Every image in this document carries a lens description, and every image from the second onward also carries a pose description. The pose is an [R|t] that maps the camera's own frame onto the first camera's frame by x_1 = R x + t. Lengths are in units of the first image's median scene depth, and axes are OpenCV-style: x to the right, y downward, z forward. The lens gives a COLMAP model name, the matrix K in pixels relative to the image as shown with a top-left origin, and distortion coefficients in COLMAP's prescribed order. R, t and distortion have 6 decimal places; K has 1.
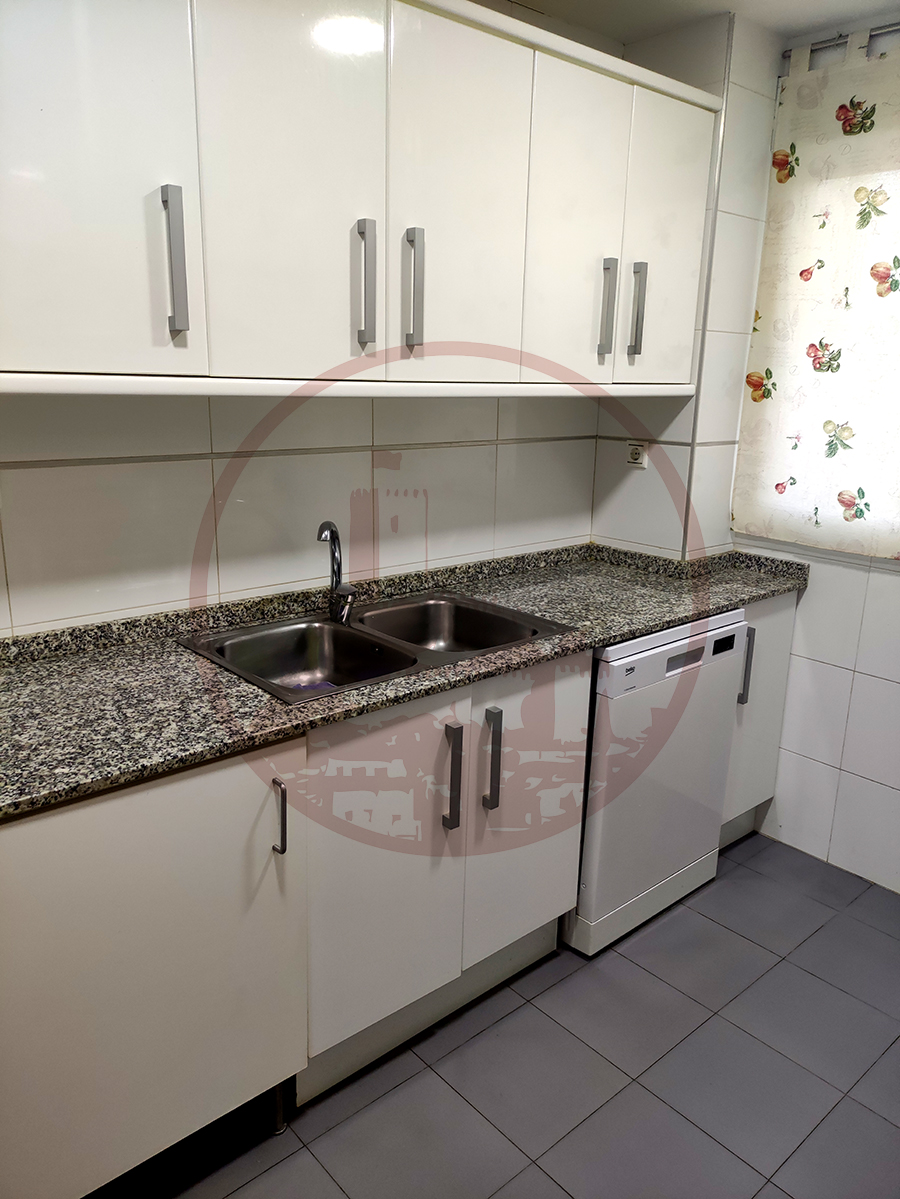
lens RADIAL K [[877.1, 0, 450.4], [0, 877.1, 596.3], [0, 0, 1]] dist [0.082081, -0.076016]
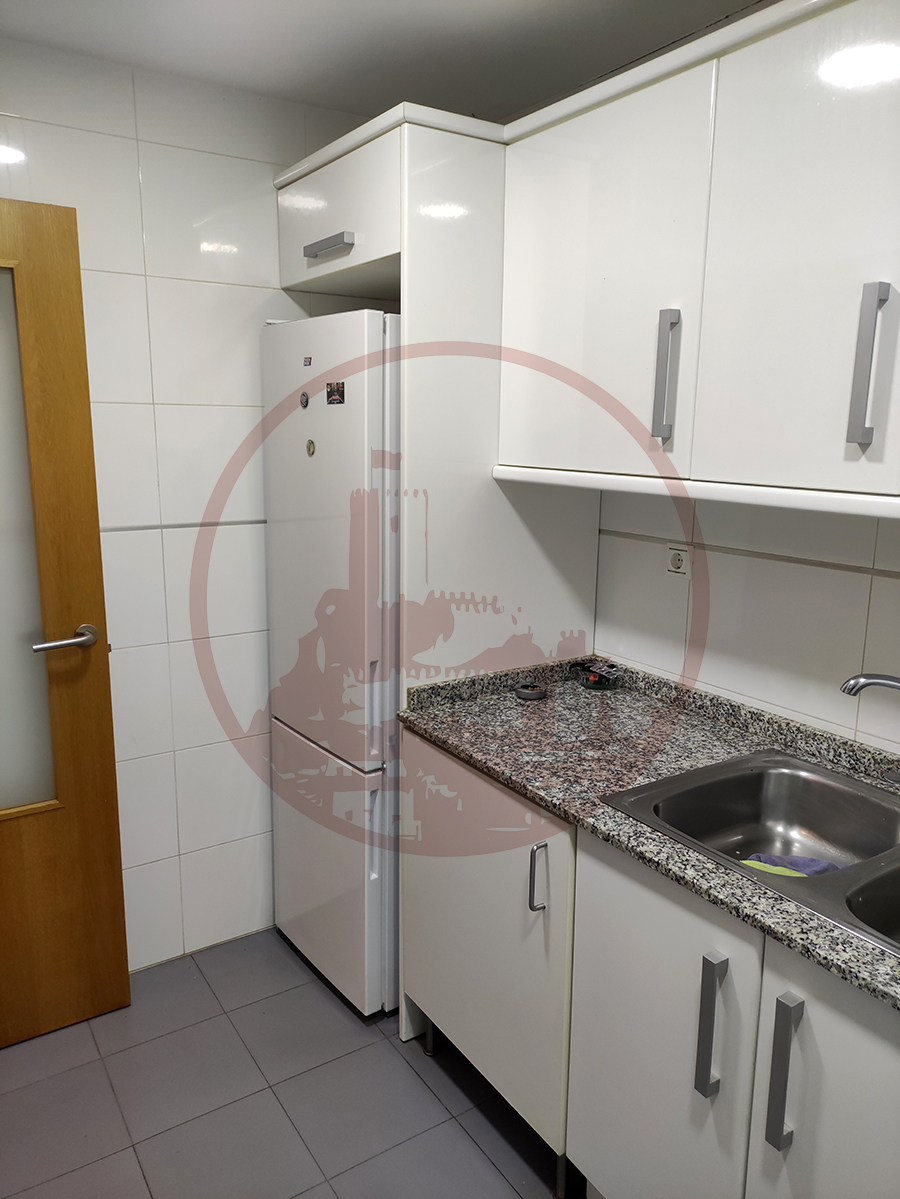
lens RADIAL K [[877.1, 0, 450.3], [0, 877.1, 601.5], [0, 0, 1]] dist [0.082081, -0.076016]
pose [[-0.140023, 0.175117, -0.974540, 0.735382], [-0.257534, 0.943920, 0.206617, -0.237746], [0.956070, 0.279909, -0.087072, 0.806304]]
